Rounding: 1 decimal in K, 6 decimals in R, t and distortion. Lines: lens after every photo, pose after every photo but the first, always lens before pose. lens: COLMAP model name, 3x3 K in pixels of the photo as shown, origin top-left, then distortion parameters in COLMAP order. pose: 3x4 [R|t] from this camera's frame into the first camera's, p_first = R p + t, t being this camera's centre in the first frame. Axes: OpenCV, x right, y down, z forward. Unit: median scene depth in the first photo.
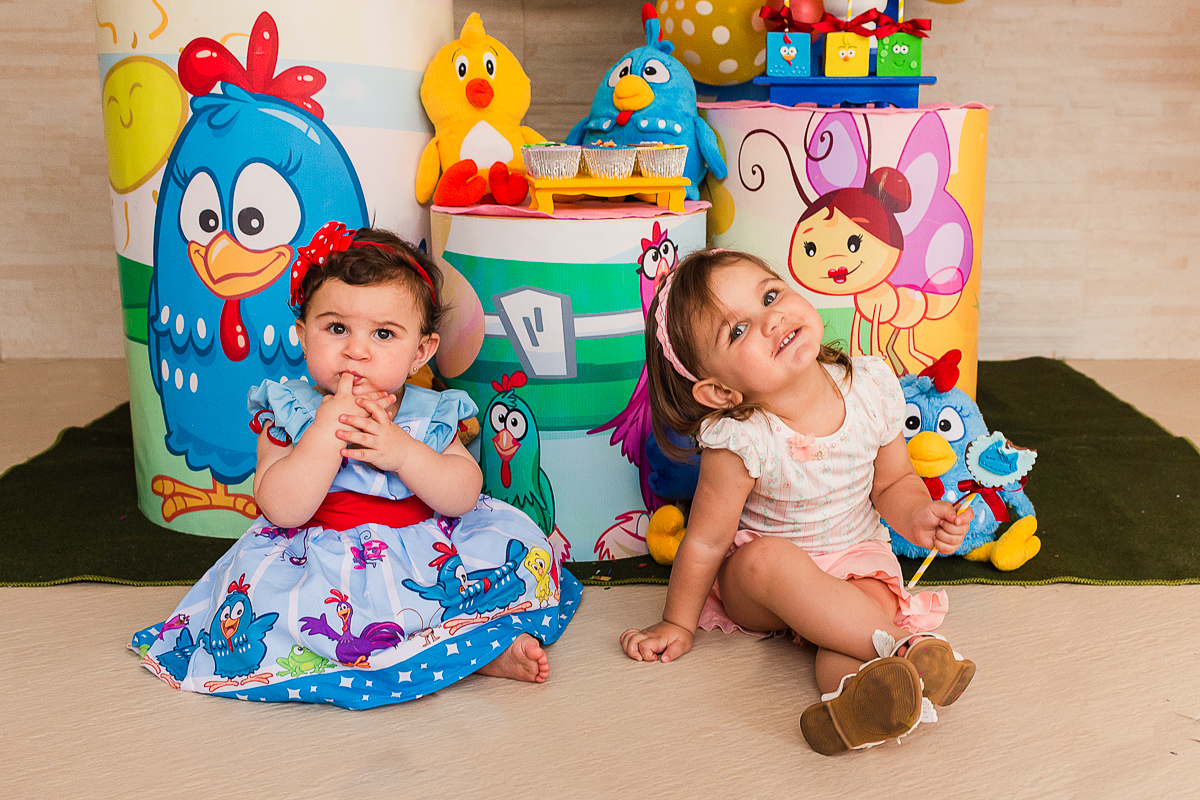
lens RADIAL K [[1508.9, 0, 677.6], [0, 1508.9, 424.3], [0, 0, 1]] dist [0.018913, 0.000000]
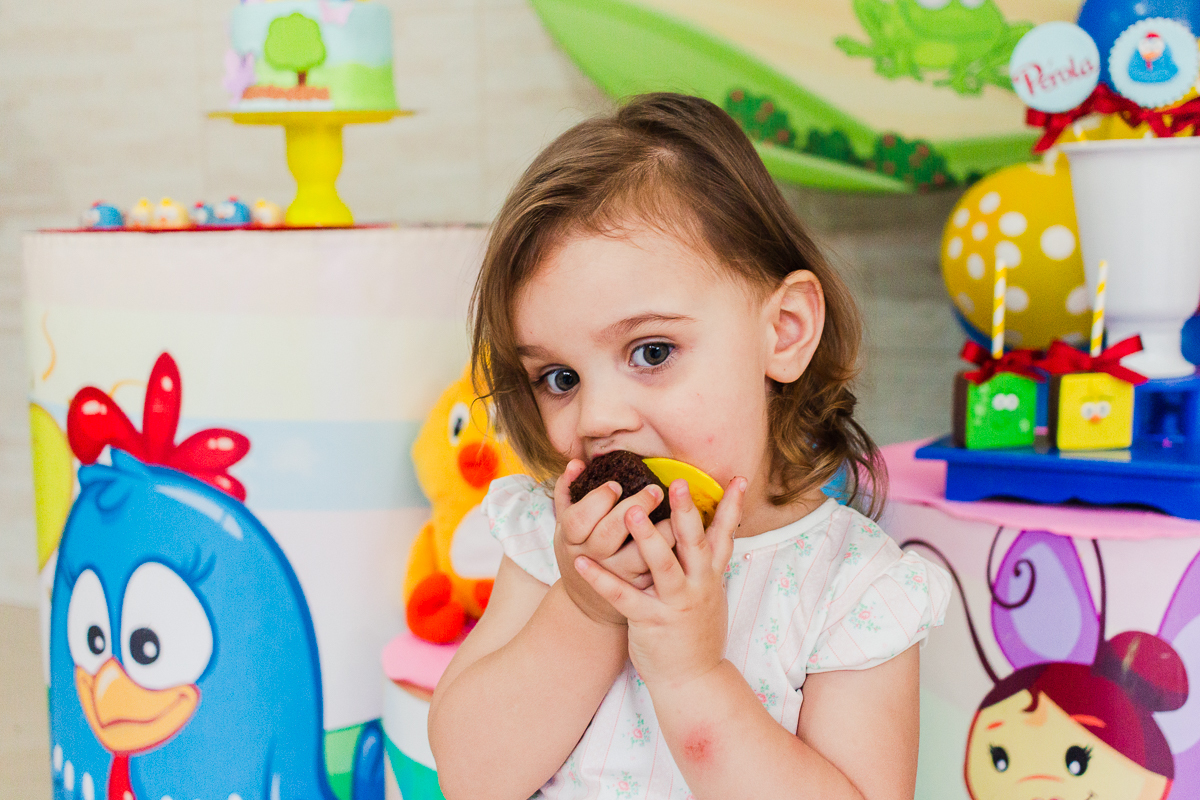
lens RADIAL K [[1508.9, 0, 667.7], [0, 1508.9, 361.2], [0, 0, 1]] dist [0.018913, 0.000000]
pose [[0.937326, 0.022908, -0.347699, 0.169399], [-0.060904, 0.993247, -0.098748, -0.205549], [0.343089, 0.113735, 0.932392, 0.424157]]
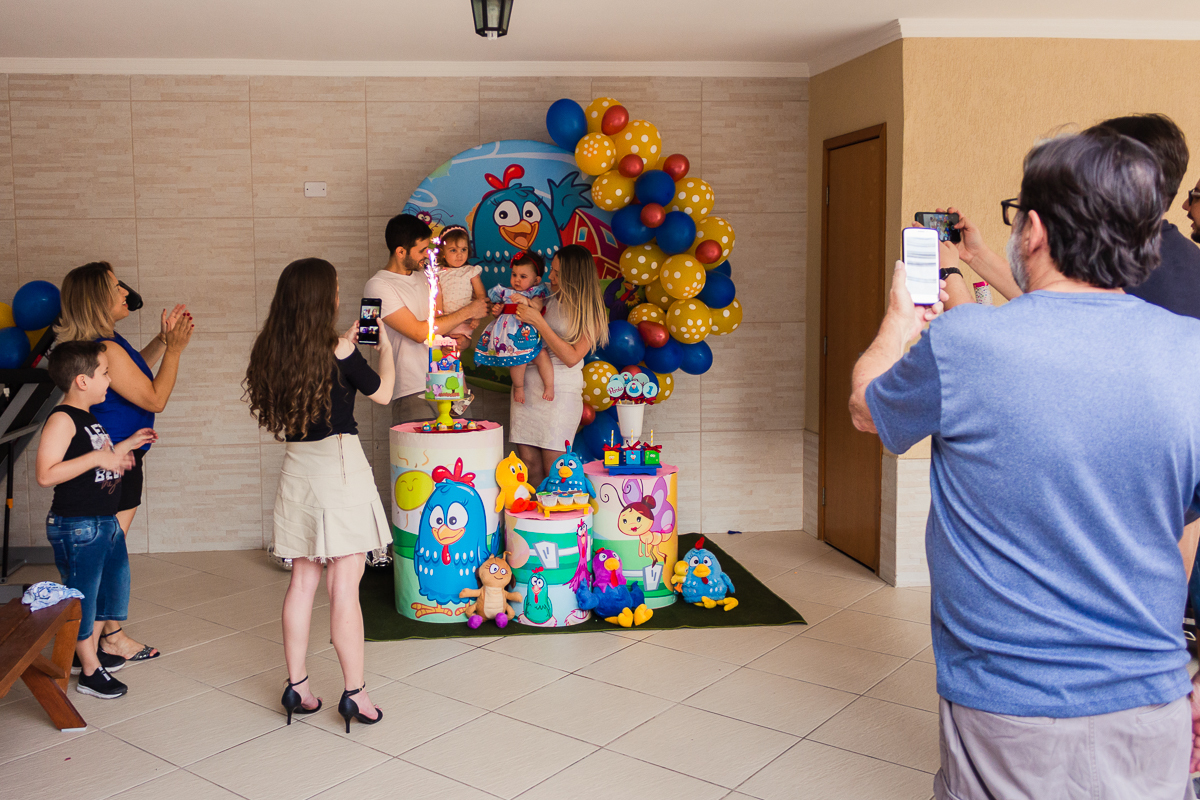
lens RADIAL K [[1142.7, 0, 492.8], [0, 1142.7, 355.9], [0, 0, 1]] dist [0.047264, 0.000000]
pose [[0.997160, -0.022735, 0.071797, -0.357533], [0.032490, 0.989932, -0.137766, -0.141067], [-0.067942, 0.139708, 0.987859, -1.413899]]
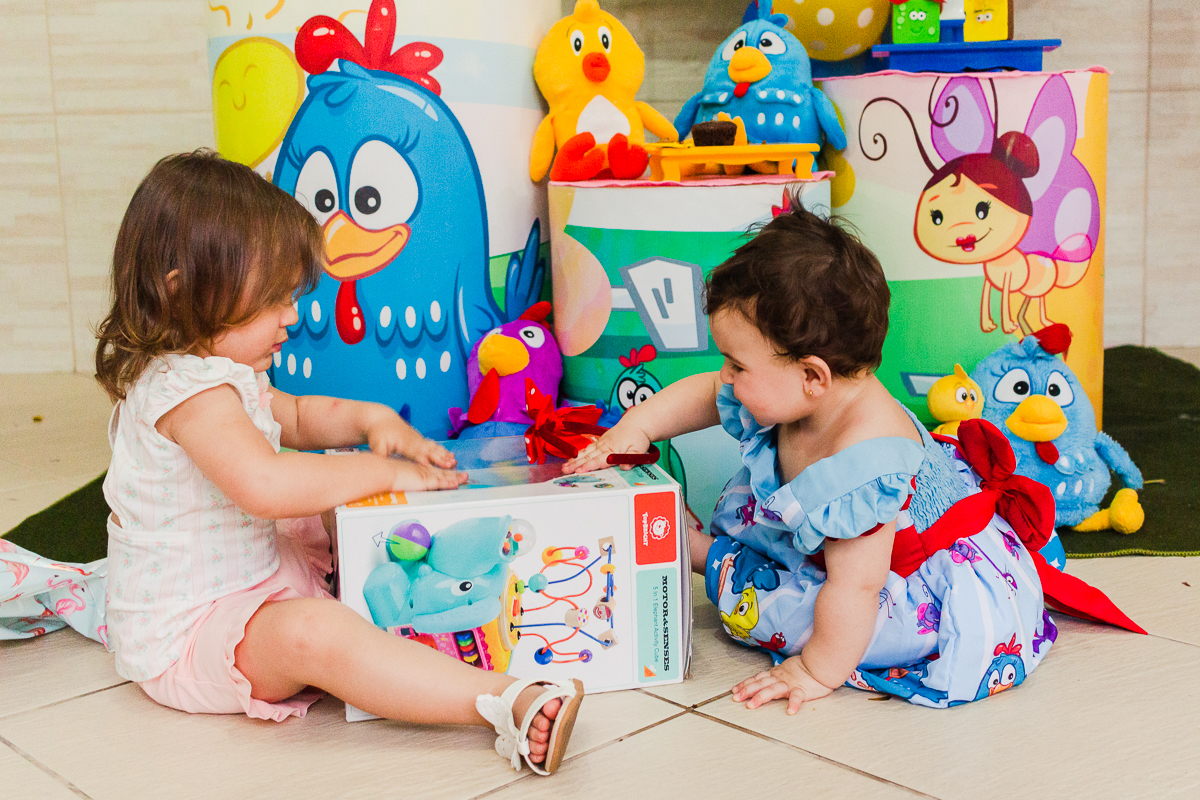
lens RADIAL K [[1508.9, 0, 682.6], [0, 1508.9, 346.1], [0, 0, 1]] dist [0.018913, 0.000000]
pose [[0.999695, -0.022751, -0.009586, -0.070300], [0.022005, 0.997170, -0.071882, 0.034003], [0.011195, 0.071649, 0.997367, 0.034102]]
